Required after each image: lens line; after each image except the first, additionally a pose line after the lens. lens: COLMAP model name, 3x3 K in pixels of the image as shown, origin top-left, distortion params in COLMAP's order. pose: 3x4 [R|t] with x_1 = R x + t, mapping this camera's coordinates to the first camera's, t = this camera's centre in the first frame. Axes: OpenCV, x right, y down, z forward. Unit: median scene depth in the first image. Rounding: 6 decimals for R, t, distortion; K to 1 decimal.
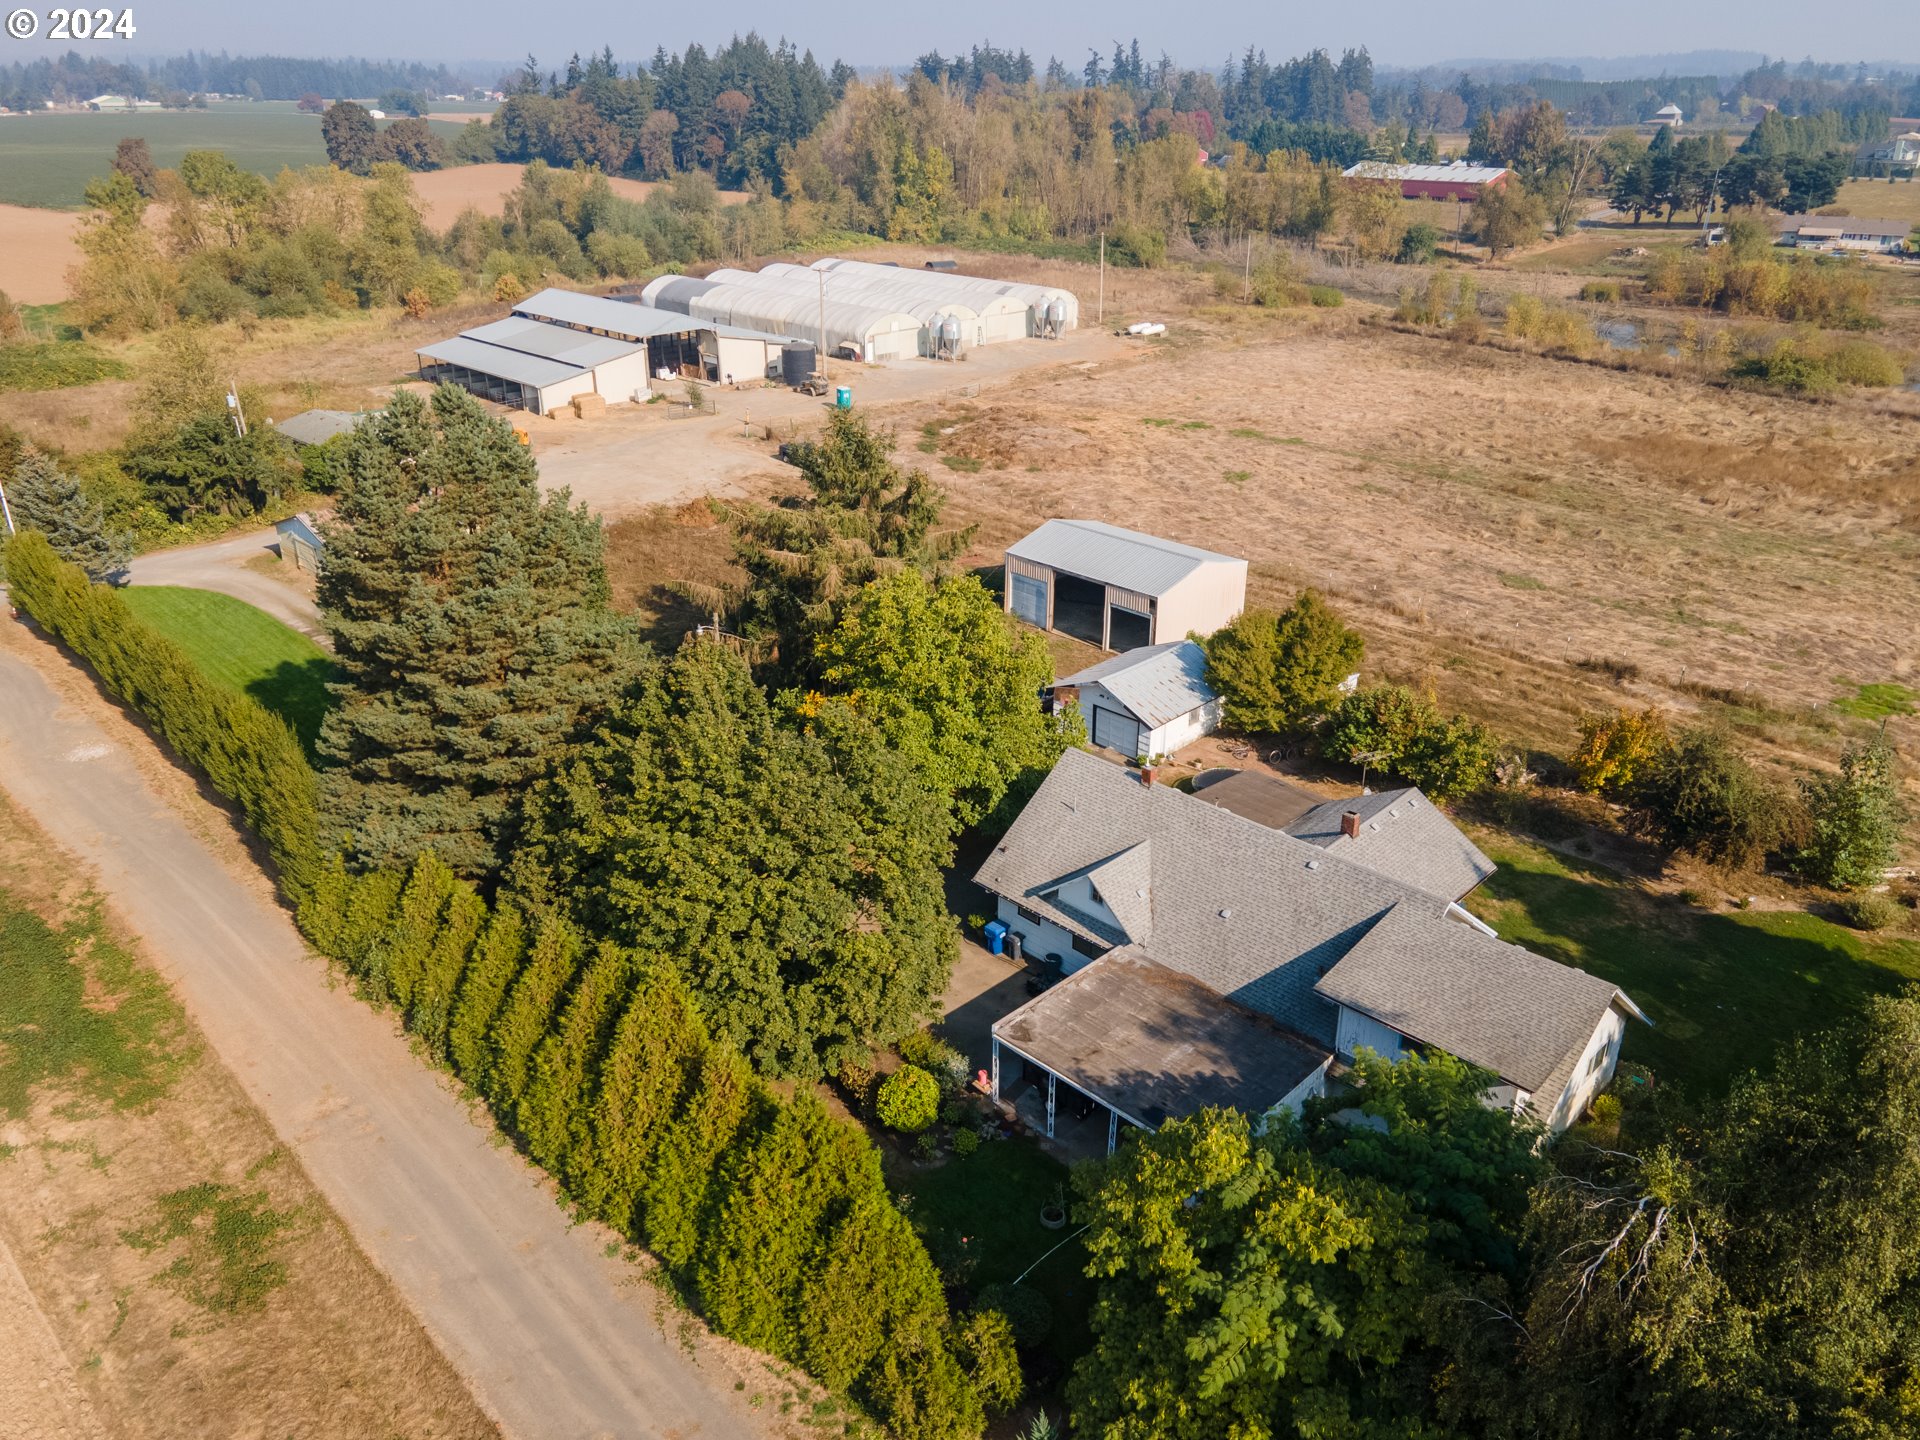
lens RADIAL K [[1408.2, 0, 960.2], [0, 1408.2, 704.7], [0, 0, 1]] dist [0.020724, 0.033601]
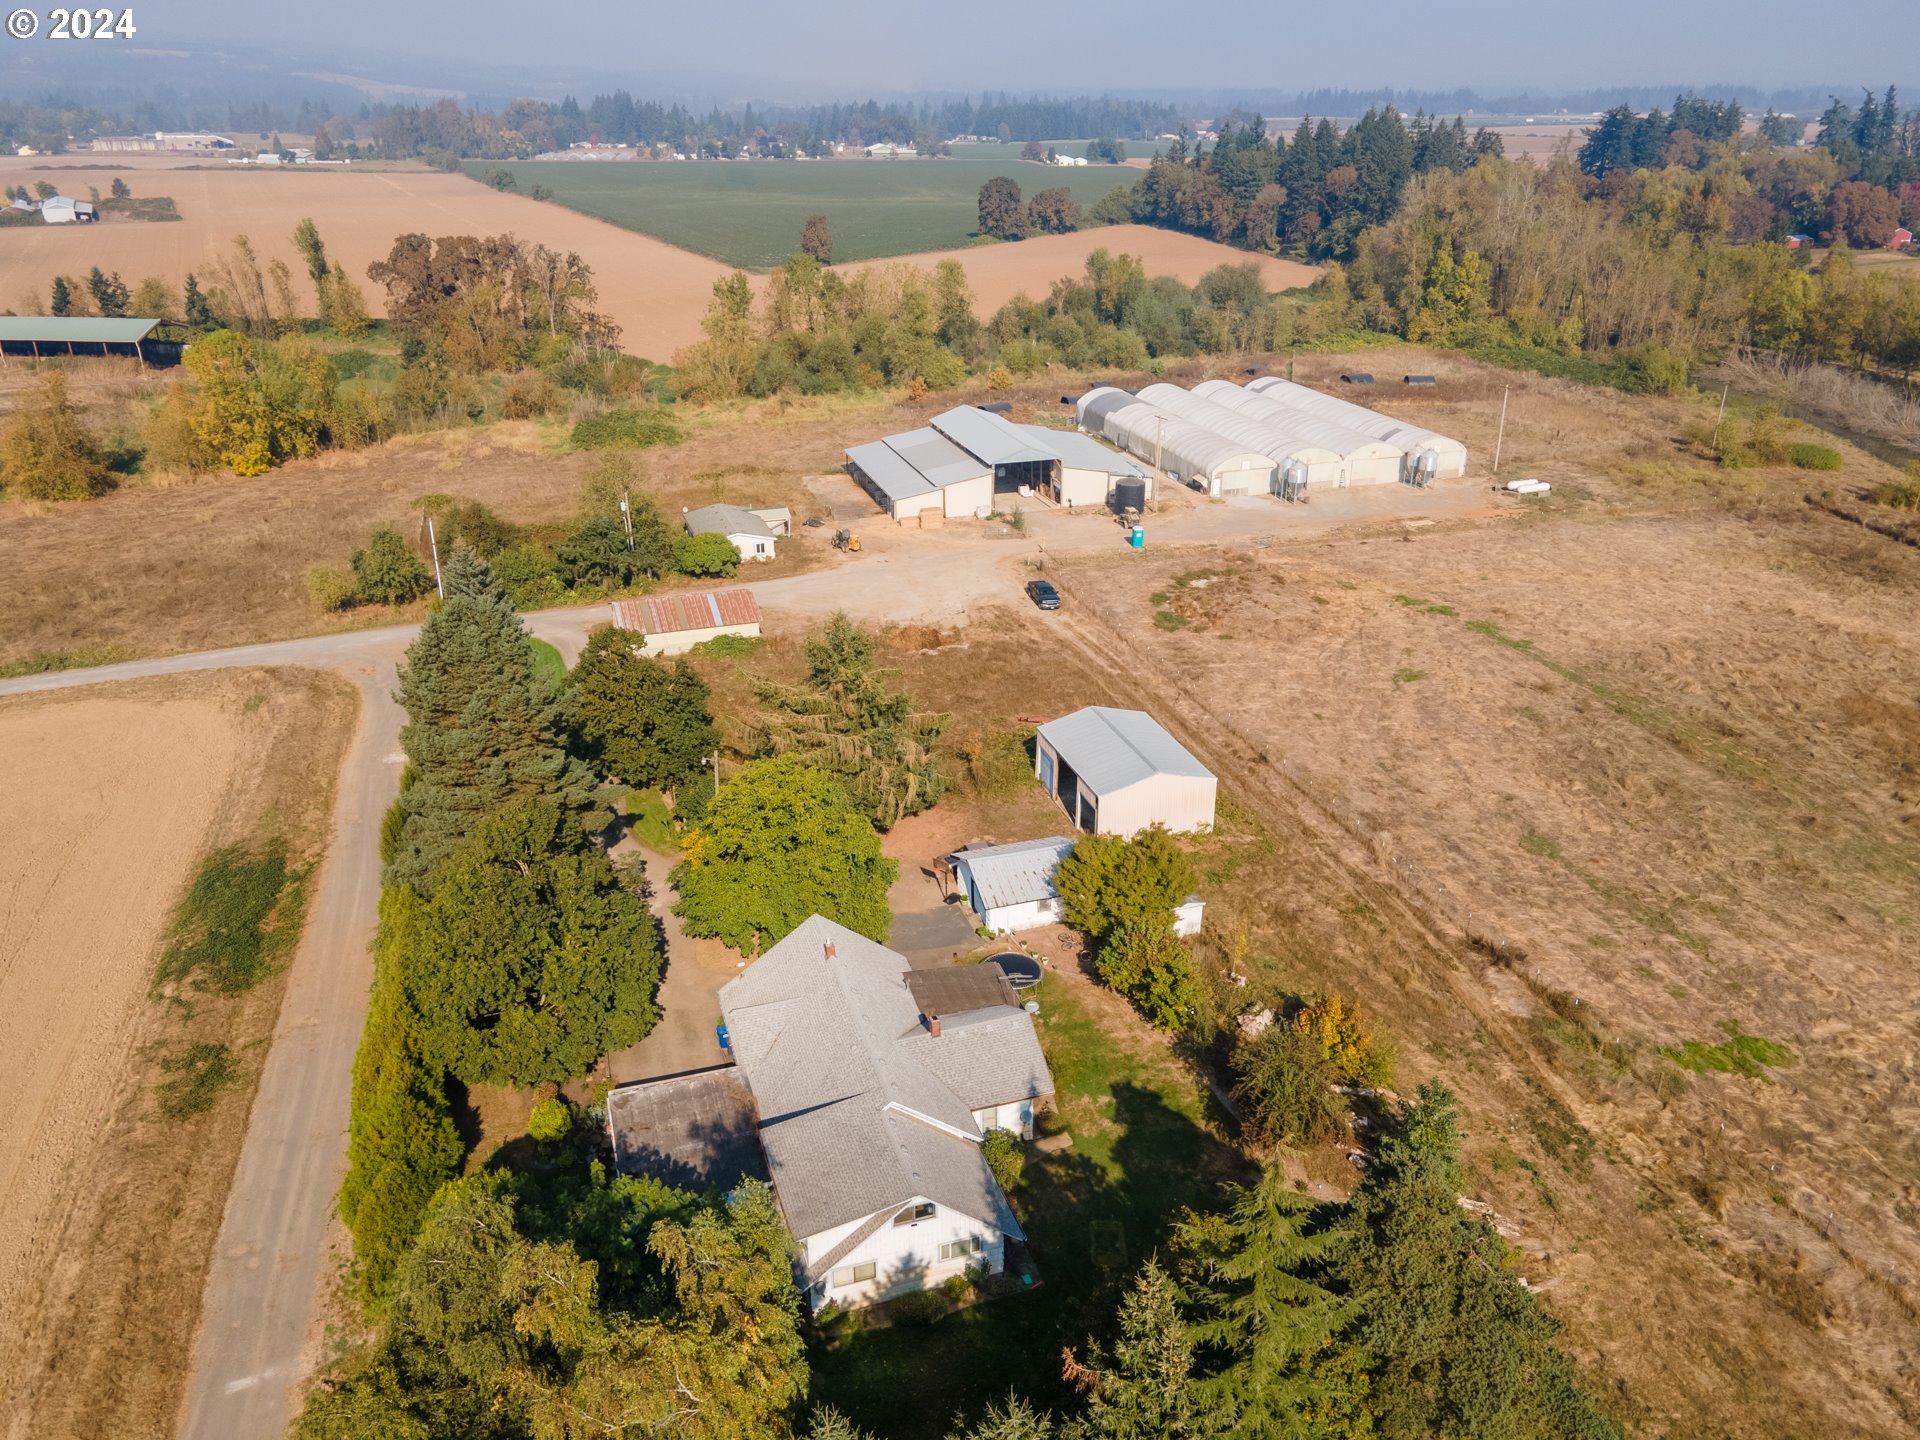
lens RADIAL K [[1408.2, 0, 964.3], [0, 1408.2, 708.3], [0, 0, 1]] dist [0.020724, 0.033601]
pose [[0.888676, 0.182807, -0.420519, 0.232738], [-0.186788, 0.981876, 0.032103, -0.073915], [0.418766, 0.050018, 0.906716, -0.058174]]
